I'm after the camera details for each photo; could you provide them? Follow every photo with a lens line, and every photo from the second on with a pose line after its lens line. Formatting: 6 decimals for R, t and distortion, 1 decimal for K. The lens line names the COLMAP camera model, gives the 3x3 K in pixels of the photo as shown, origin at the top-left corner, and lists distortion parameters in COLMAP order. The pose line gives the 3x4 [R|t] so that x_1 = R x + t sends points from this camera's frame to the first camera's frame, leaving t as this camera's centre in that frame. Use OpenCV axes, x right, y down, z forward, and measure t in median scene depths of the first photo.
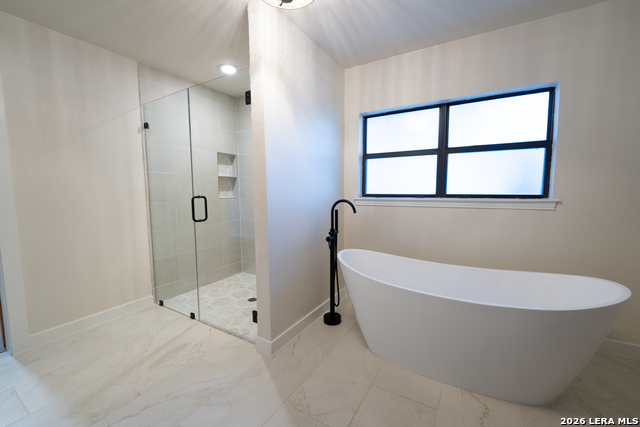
lens RADIAL K [[262.6, 0, 320.1], [0, 262.6, 210.3], [0, 0, 1]] dist [0.000915, 0.000403]
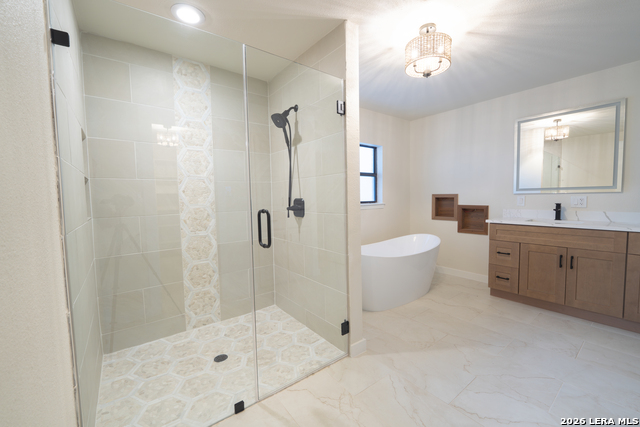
lens RADIAL K [[262.6, 0, 323.3], [0, 262.6, 213.9], [0, 0, 1]] dist [0.000915, 0.000403]
pose [[0.362405, -0.059945, 0.930091, -1.034727], [0.086731, 0.995768, 0.030384, -0.052166], [-0.927976, 0.069656, 0.366071, 0.609922]]
